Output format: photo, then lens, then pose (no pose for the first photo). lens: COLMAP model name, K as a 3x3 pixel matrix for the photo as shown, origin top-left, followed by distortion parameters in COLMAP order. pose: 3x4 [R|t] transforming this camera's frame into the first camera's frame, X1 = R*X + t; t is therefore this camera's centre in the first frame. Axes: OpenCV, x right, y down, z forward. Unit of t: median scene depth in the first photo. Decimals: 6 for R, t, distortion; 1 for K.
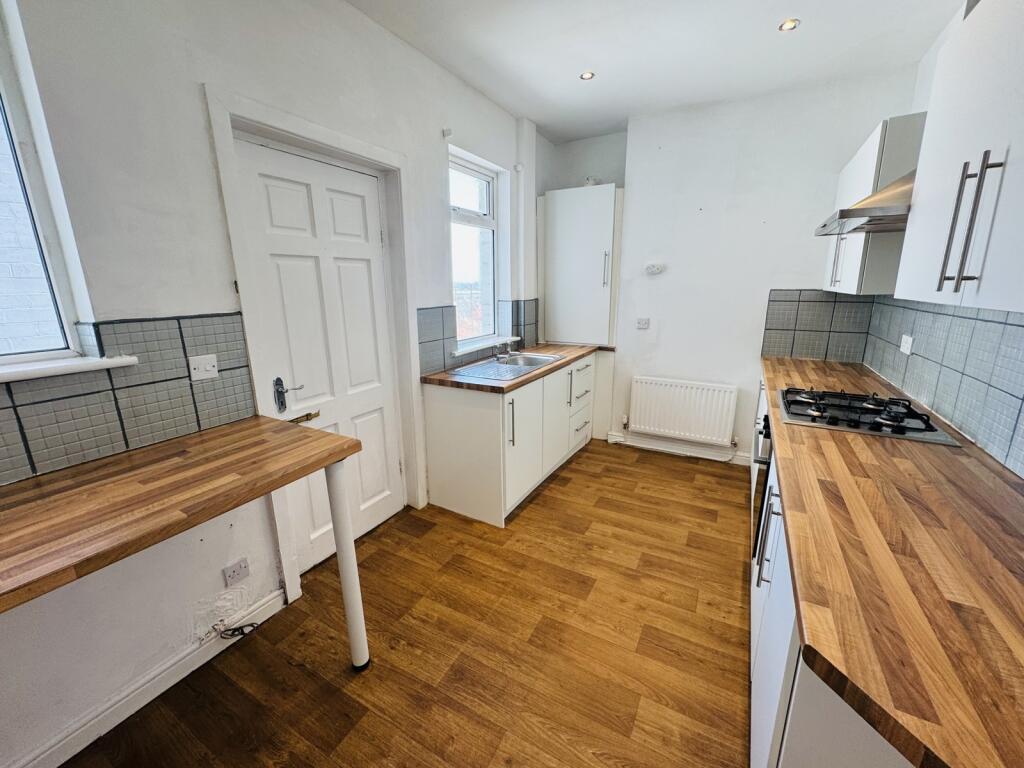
lens RADIAL K [[409.8, 0, 512.0], [0, 409.8, 384.0], [0, 0, 1]] dist [-0.002118, -0.000018]
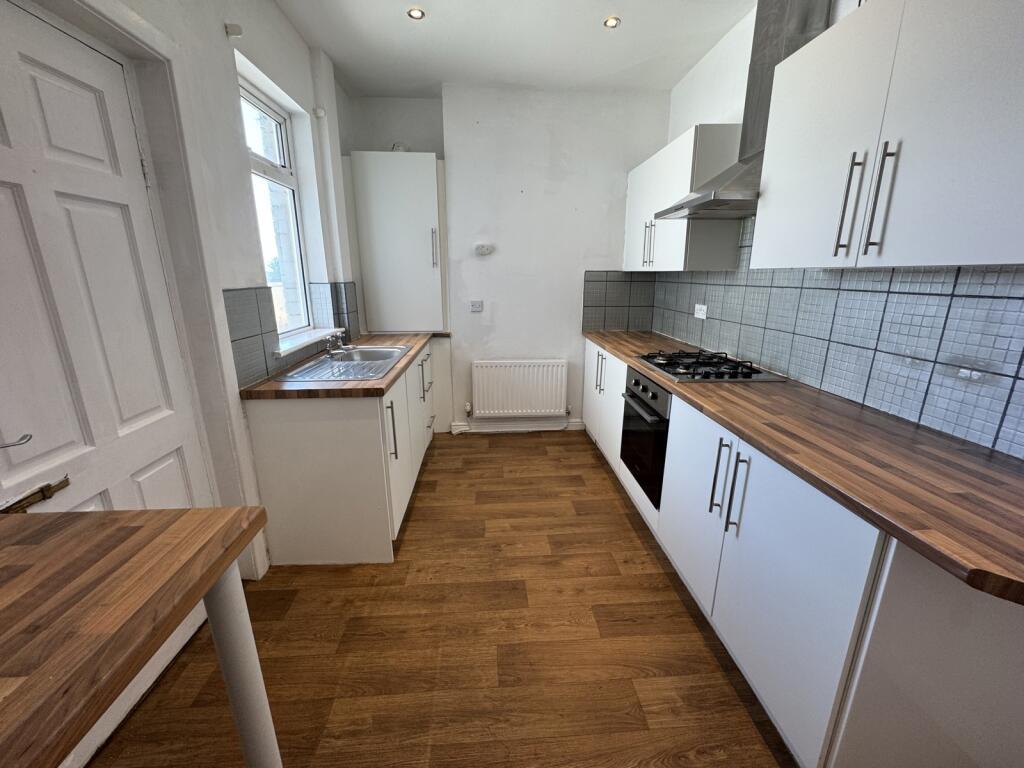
lens RADIAL K [[409.8, 0, 512.0], [0, 409.8, 384.0], [0, 0, 1]] dist [-0.002118, -0.000018]
pose [[0.840119, -0.132540, 0.525959, -0.204358], [0.121697, 0.991023, 0.055346, -0.011797], [-0.528573, 0.017510, 0.848707, 0.189504]]
